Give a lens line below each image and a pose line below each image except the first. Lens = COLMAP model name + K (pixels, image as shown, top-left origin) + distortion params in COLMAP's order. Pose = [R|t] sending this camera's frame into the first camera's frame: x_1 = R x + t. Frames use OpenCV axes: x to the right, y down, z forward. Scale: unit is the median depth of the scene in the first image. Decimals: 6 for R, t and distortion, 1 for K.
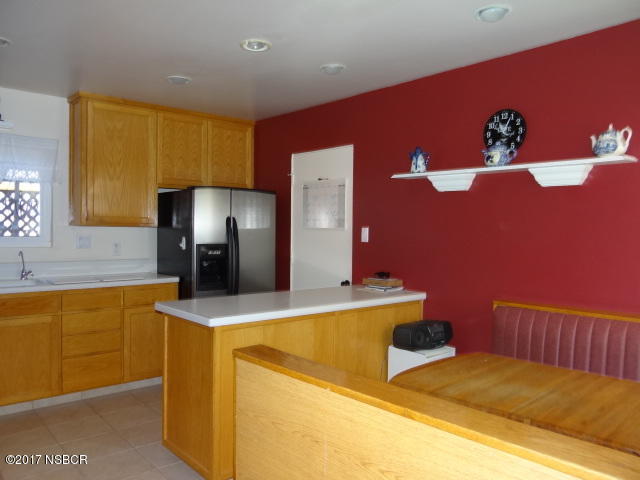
lens RADIAL K [[512.0, 0, 320.0], [0, 512.0, 240.0], [0, 0, 1]] dist [0.079131, 0.000141]
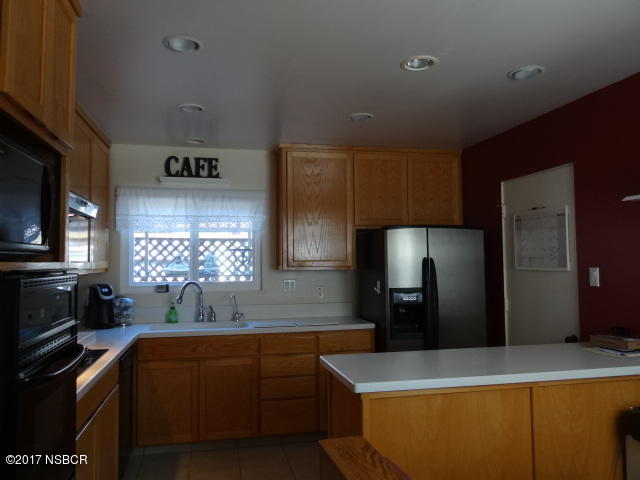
lens RADIAL K [[506.1, 0, 320.0], [0, 506.1, 240.0], [0, 0, 1]] dist [-0.009717, 0.000830]
pose [[0.877879, -0.043184, -0.476932, 0.085348], [0.008821, 0.997215, -0.074056, -0.012312], [0.478802, 0.060805, 0.875815, 0.137180]]
